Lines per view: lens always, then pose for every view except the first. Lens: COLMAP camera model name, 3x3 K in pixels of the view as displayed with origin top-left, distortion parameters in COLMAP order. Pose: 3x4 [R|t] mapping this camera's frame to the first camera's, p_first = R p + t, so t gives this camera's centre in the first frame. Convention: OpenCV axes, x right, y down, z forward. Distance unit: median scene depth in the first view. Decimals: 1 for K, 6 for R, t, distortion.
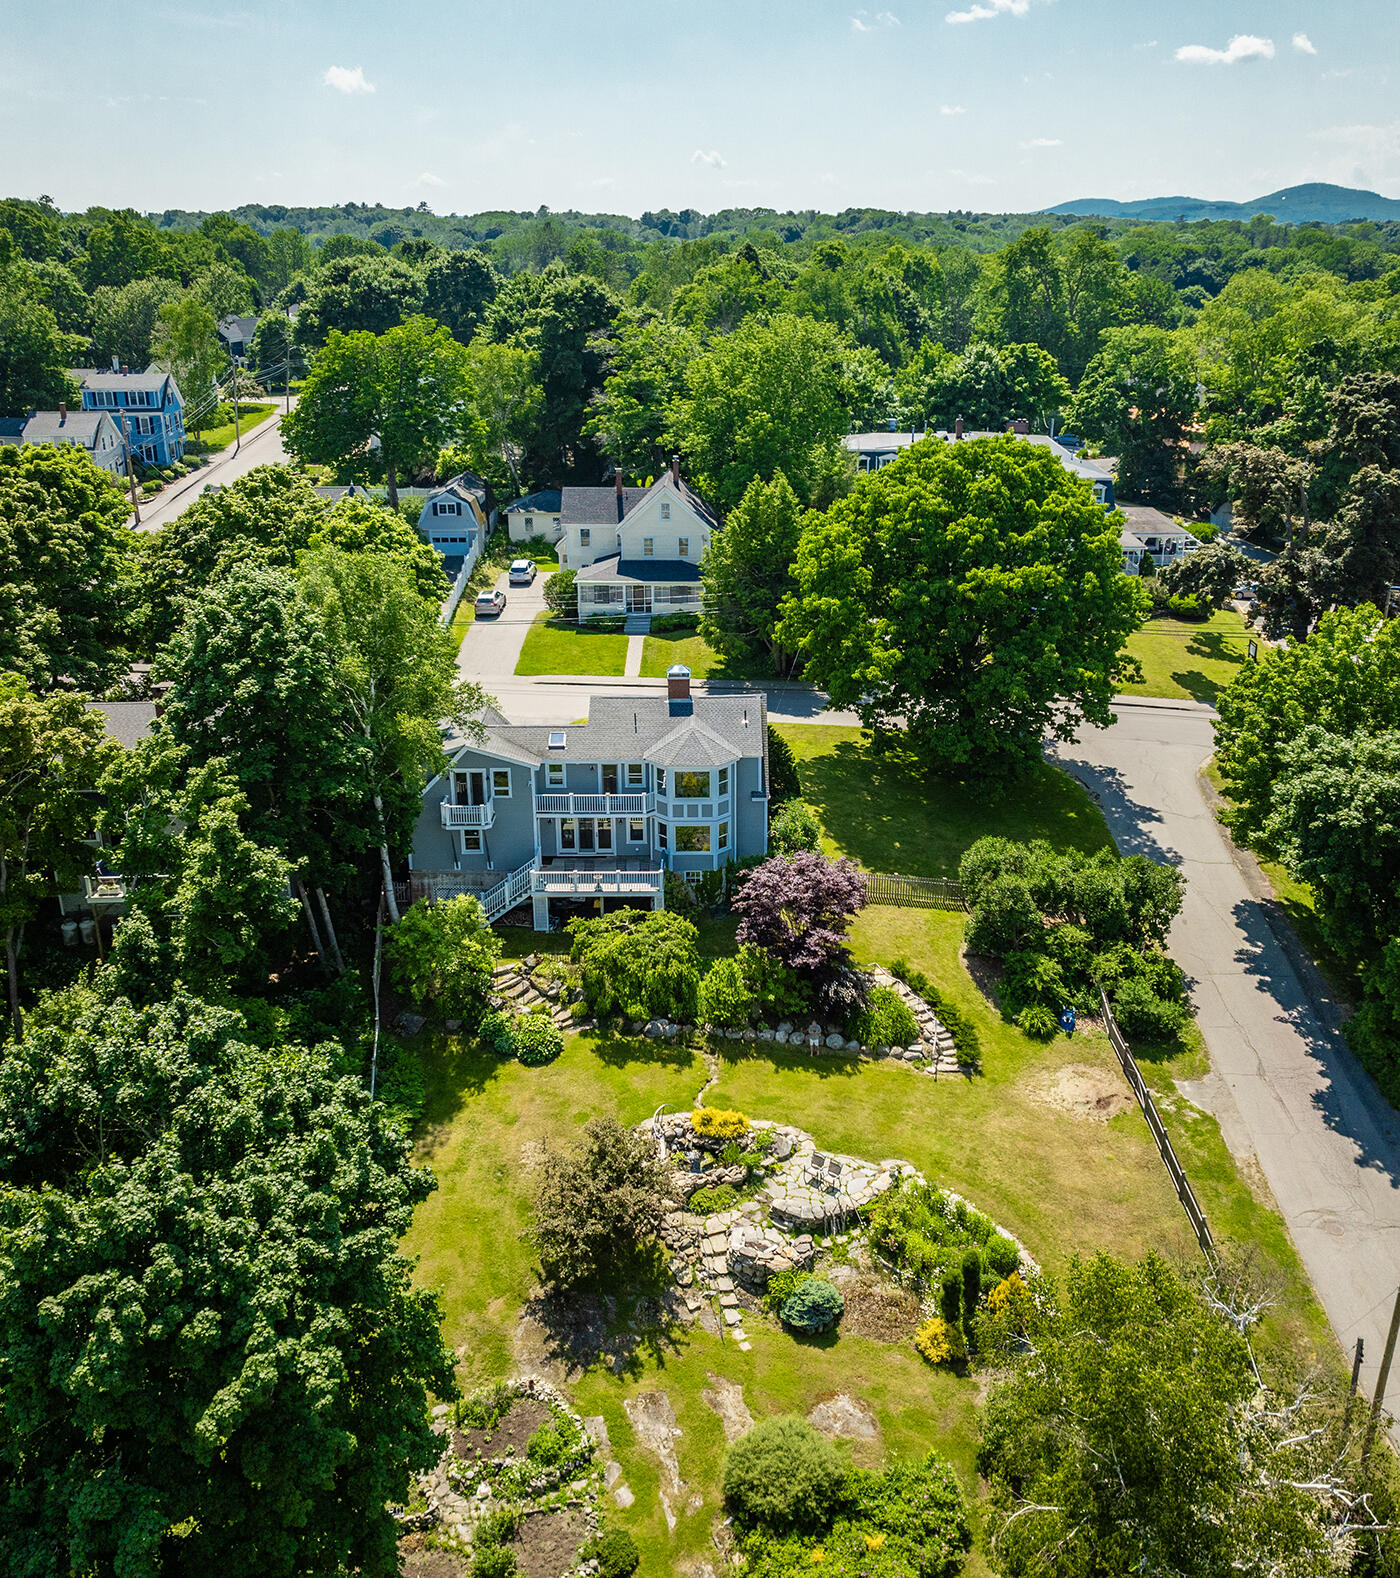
lens RADIAL K [[1454.1, 0, 729.9], [0, 1454.1, 771.2], [0, 0, 1]] dist [-0.049744, 0.000000]
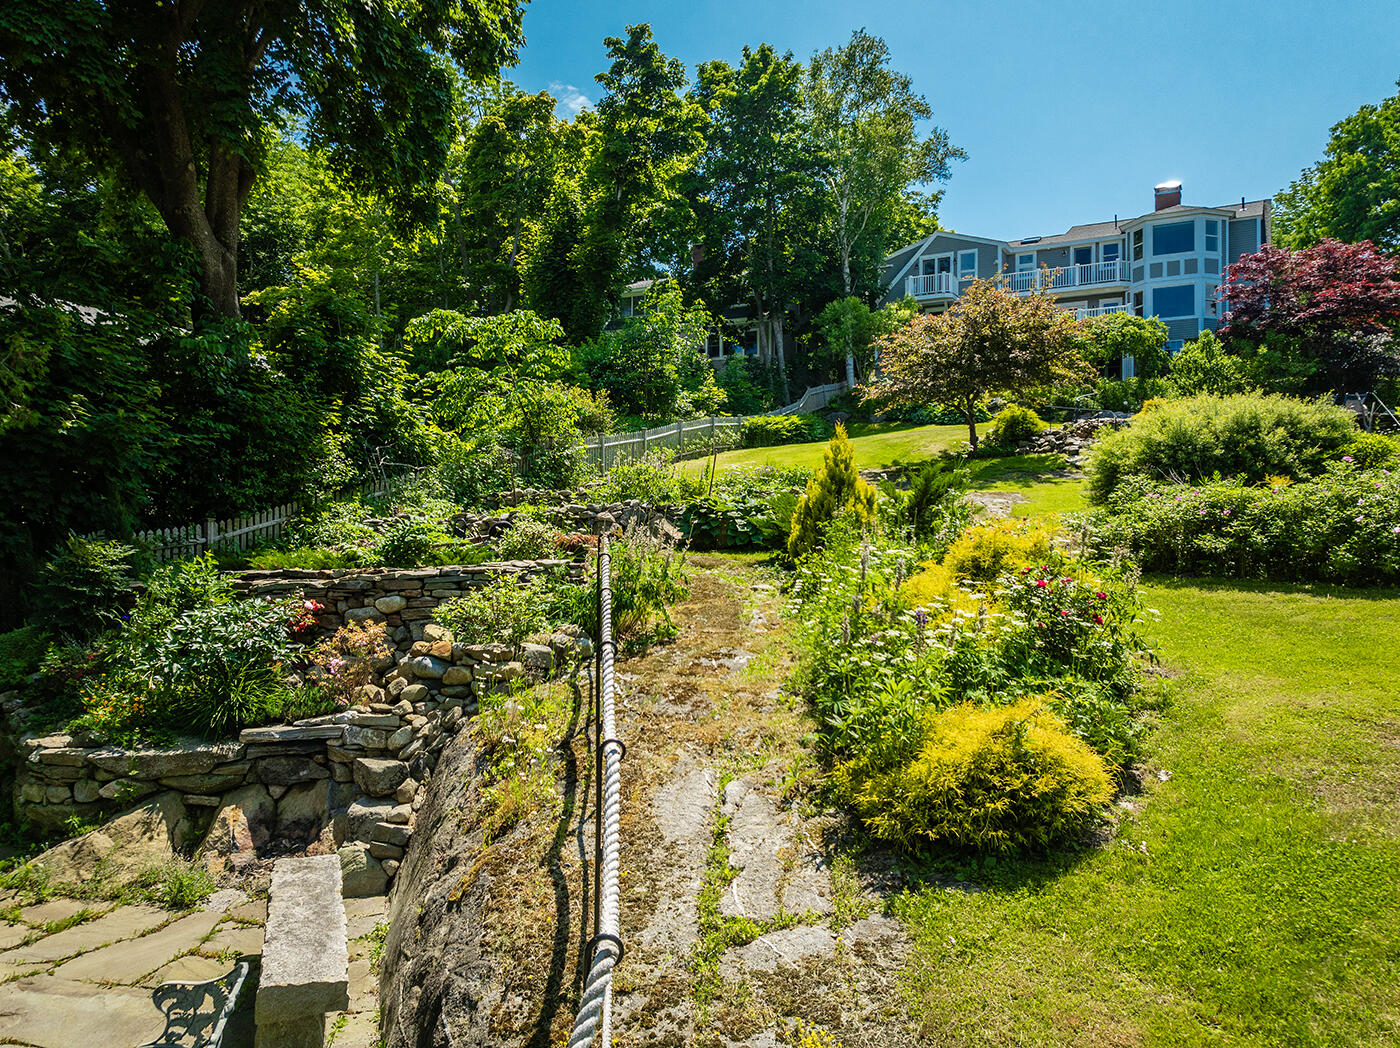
lens RADIAL K [[989.0, 0, 711.2], [0, 989.0, 535.1], [0, 0, 1]] dist [-0.042439, 0.027996]
pose [[0.860082, 0.007771, -0.510097, 0.046574], [-0.182174, 0.938638, -0.292866, 0.493553], [0.476521, 0.344815, 0.808721, 0.503193]]
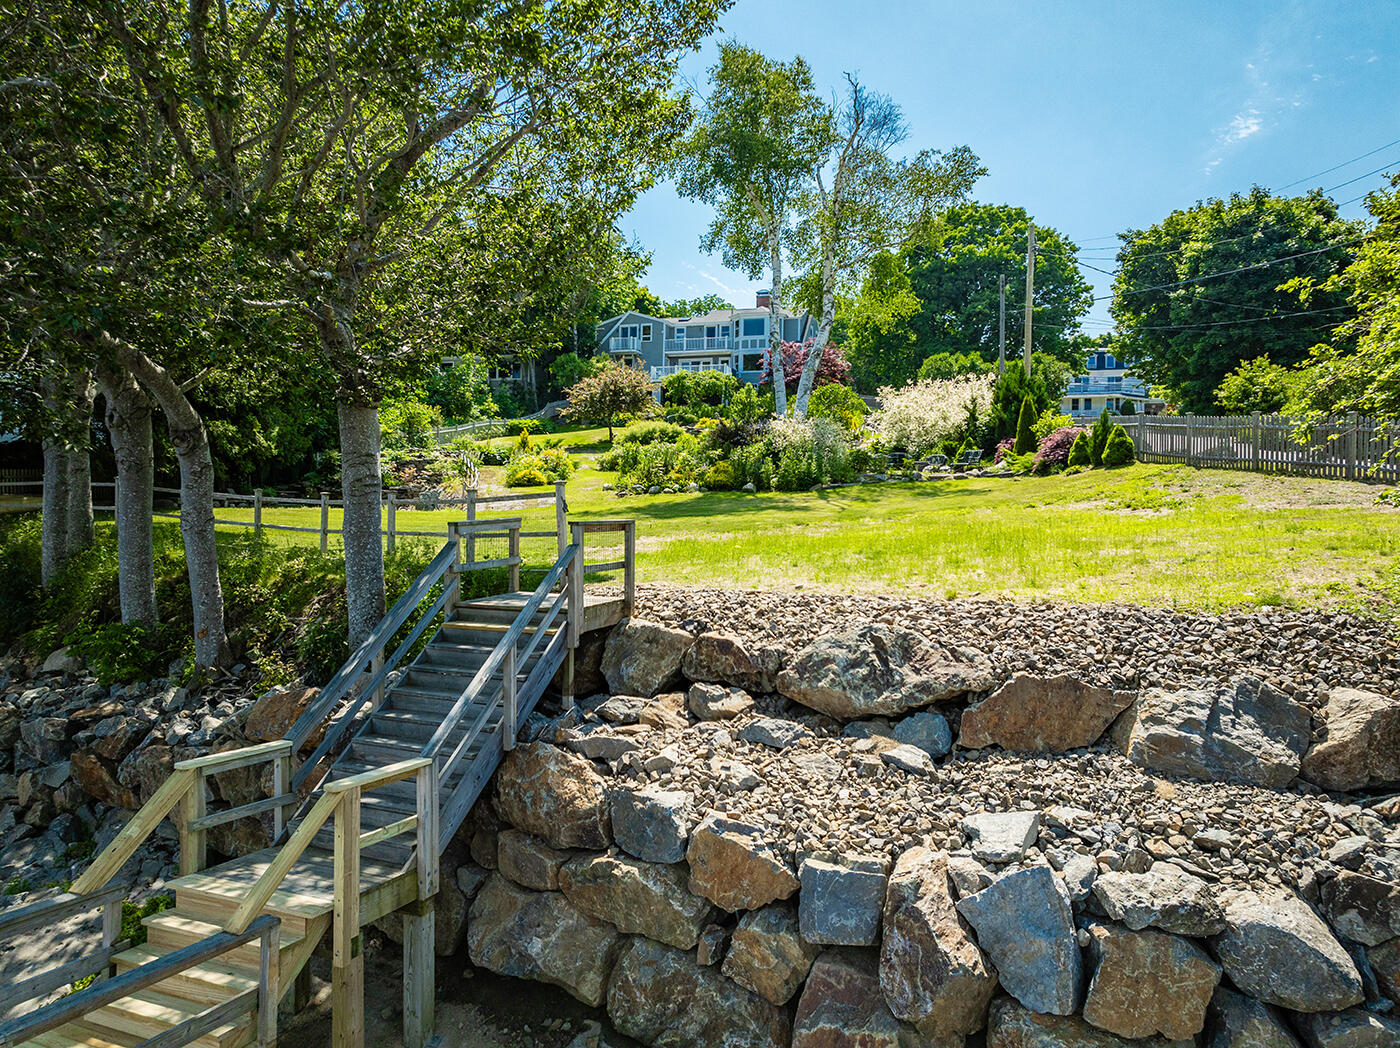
lens RADIAL K [[989.0, 0, 693.0], [0, 989.0, 528.0], [0, 0, 1]] dist [-0.042439, 0.027996]
pose [[0.944222, 0.018432, -0.328794, 0.331570], [-0.131808, 0.936120, -0.326045, 0.703675], [0.301781, 0.351196, 0.886335, 0.078729]]
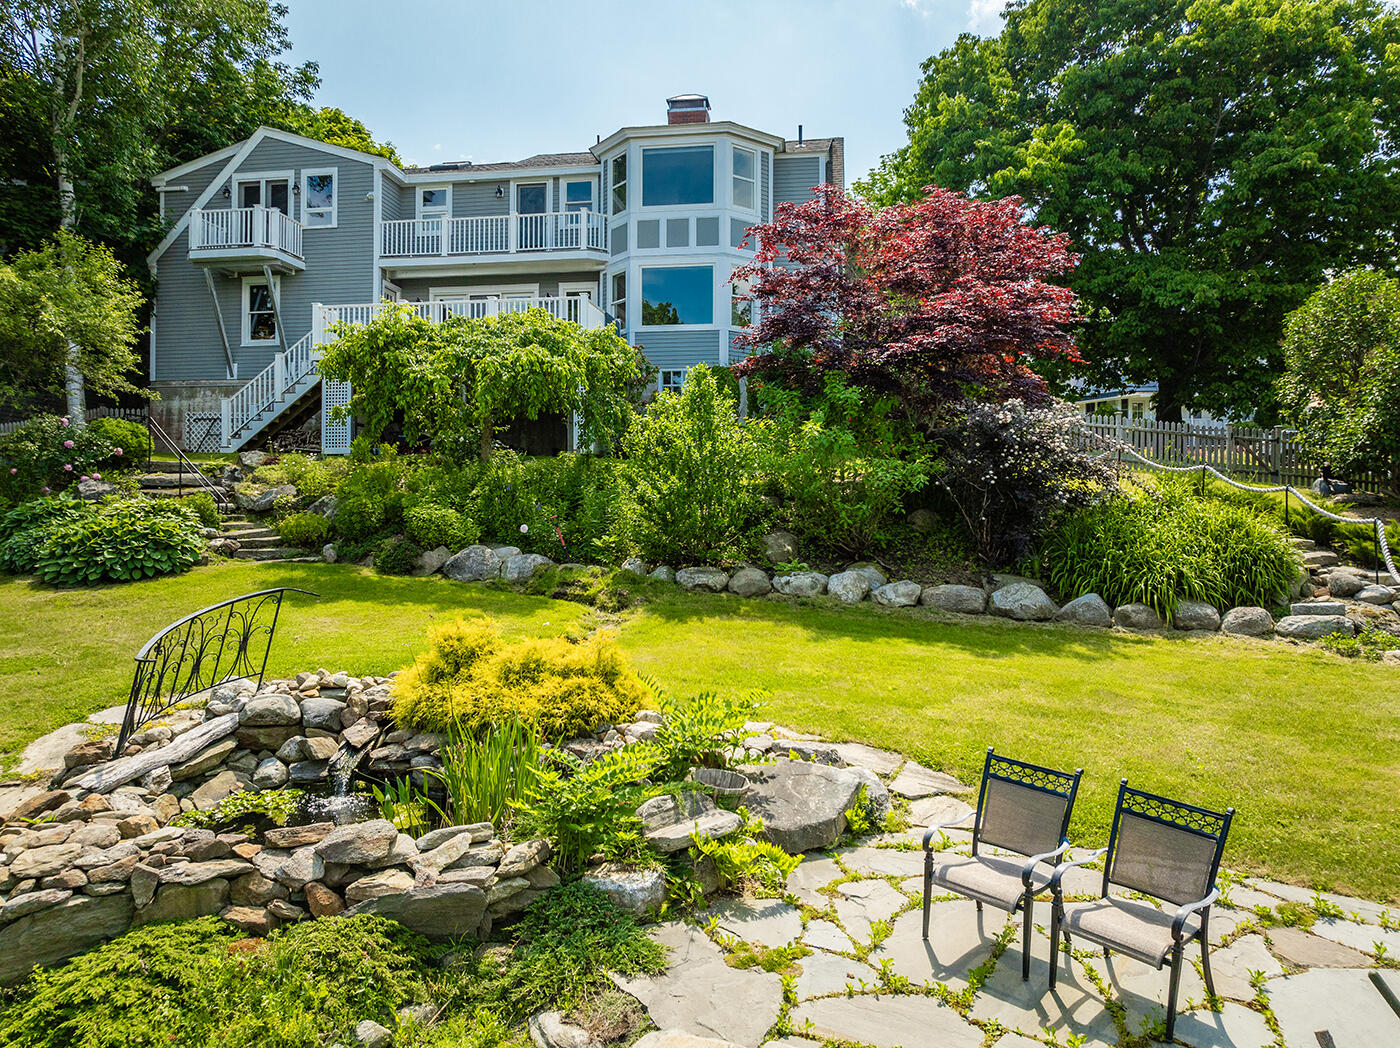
lens RADIAL K [[989.0, 0, 705.7], [0, 989.0, 526.1], [0, 0, 1]] dist [-0.042439, 0.027996]
pose [[0.986870, 0.007355, -0.161350, 0.043781], [-0.060591, 0.942868, -0.327612, 0.267382], [0.149722, 0.333086, 0.930933, 0.865480]]
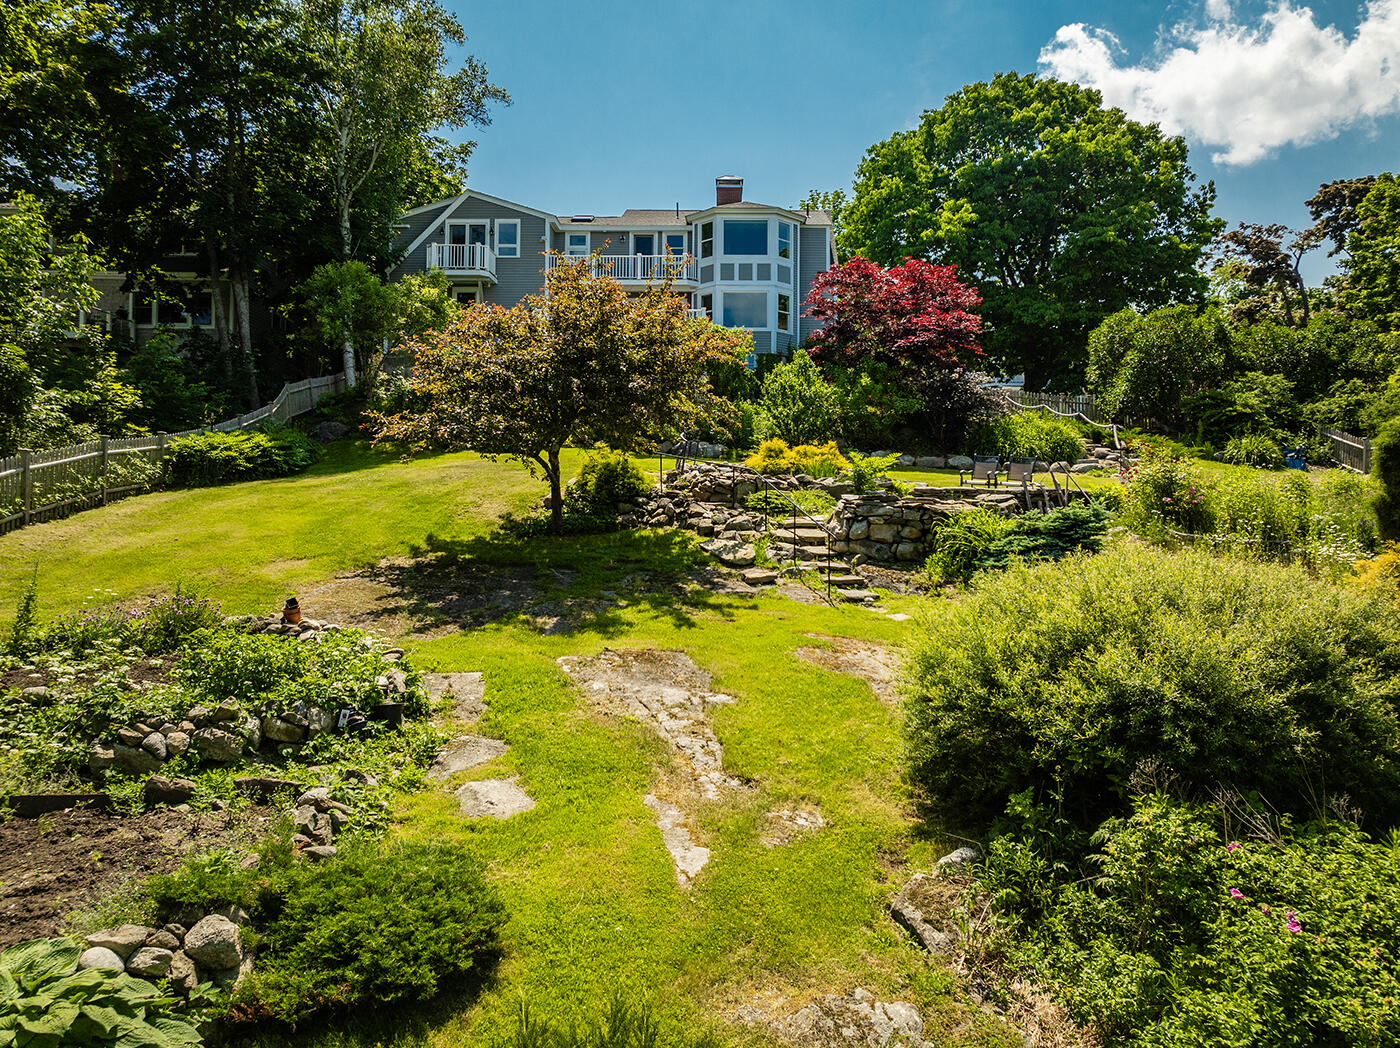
lens RADIAL K [[989.0, 0, 742.0], [0, 989.0, 506.7], [0, 0, 1]] dist [-0.042439, 0.027996]
pose [[0.999904, 0.006840, -0.012059, -0.023940], [-0.010626, 0.936778, -0.349763, 0.398219], [0.008904, 0.349857, 0.936761, 0.640875]]
